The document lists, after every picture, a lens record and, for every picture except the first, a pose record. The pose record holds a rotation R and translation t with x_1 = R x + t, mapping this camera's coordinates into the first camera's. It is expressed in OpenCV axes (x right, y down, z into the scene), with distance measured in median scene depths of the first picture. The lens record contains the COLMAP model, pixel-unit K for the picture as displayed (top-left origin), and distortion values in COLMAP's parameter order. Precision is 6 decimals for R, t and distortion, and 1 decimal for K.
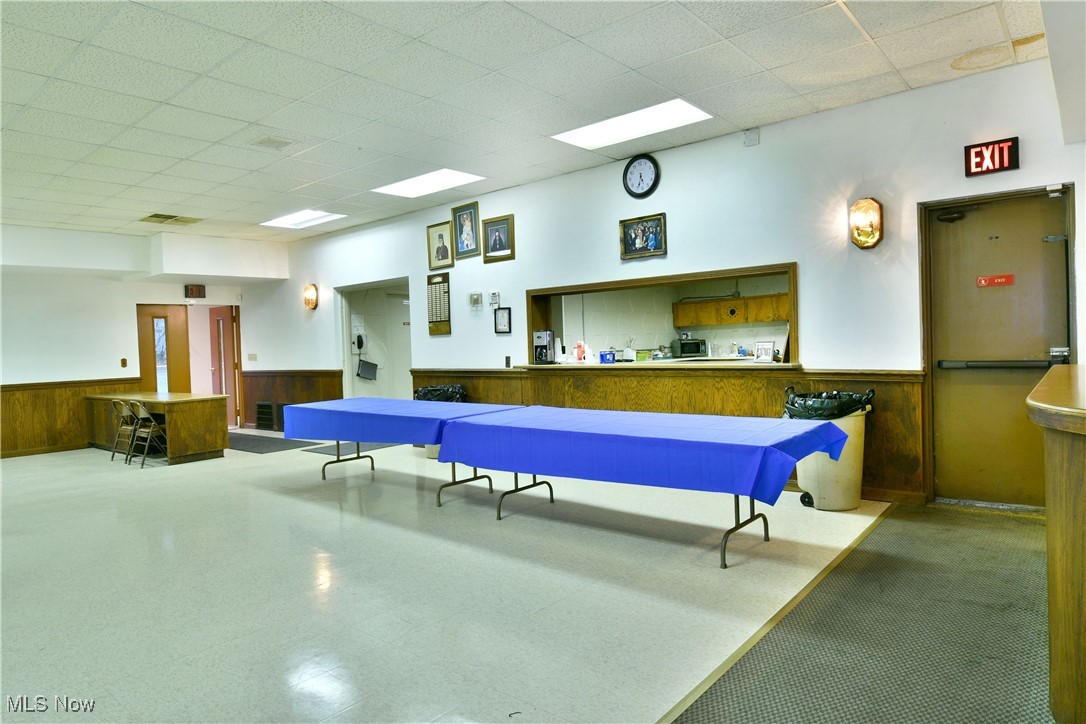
lens RADIAL K [[667.2, 0, 536.5], [0, 667.2, 362.2], [0, 0, 1]] dist [-0.017958, -0.002748]
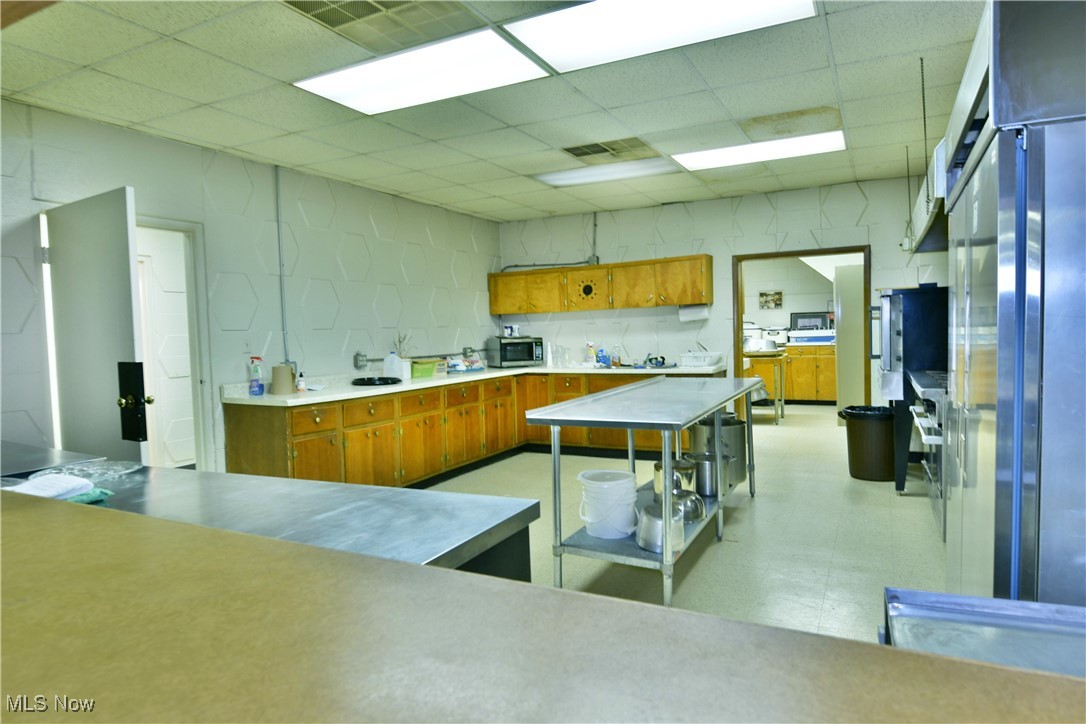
lens RADIAL K [[667.2, 0, 542.4], [0, 667.2, 362.8], [0, 0, 1]] dist [-0.017958, -0.002748]
pose [[0.973795, -0.005112, 0.227368, 0.121720], [0.001221, 0.999850, 0.017252, -0.021785], [-0.227422, -0.016522, 0.973656, 0.435378]]
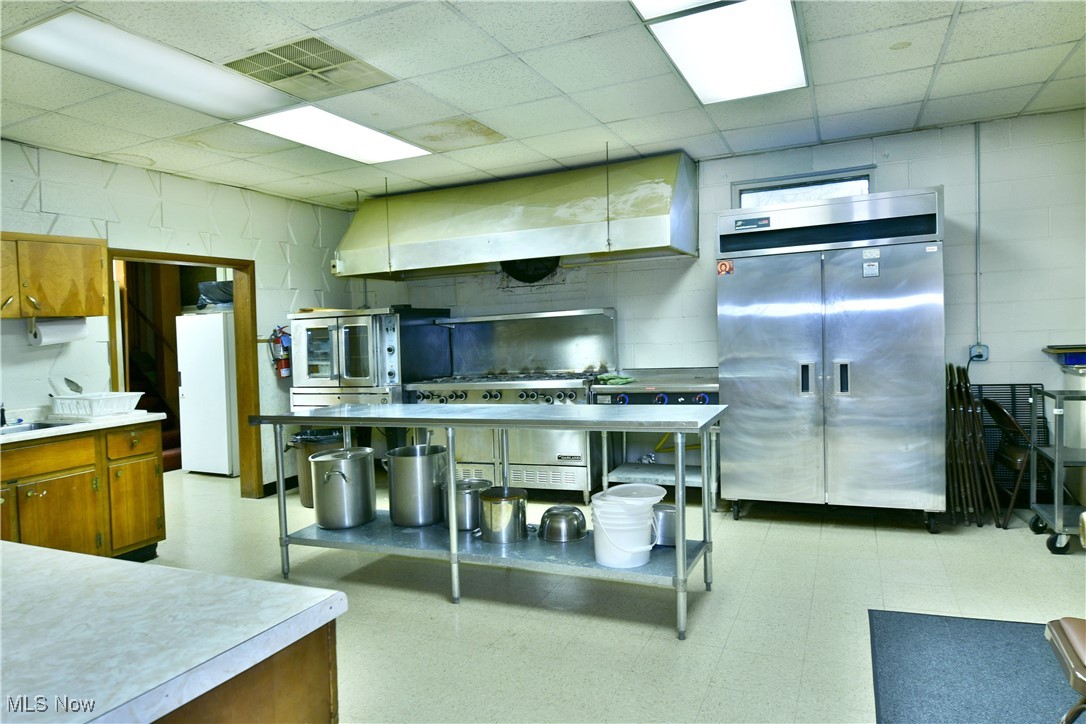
lens RADIAL K [[667.2, 0, 542.5], [0, 667.2, 358.9], [0, 0, 1]] dist [-0.017958, -0.002748]
pose [[-0.267458, -0.009481, 0.963523, -0.011841], [0.066304, 0.997400, 0.028220, -0.032748], [-0.961286, 0.071433, -0.266134, 0.795445]]
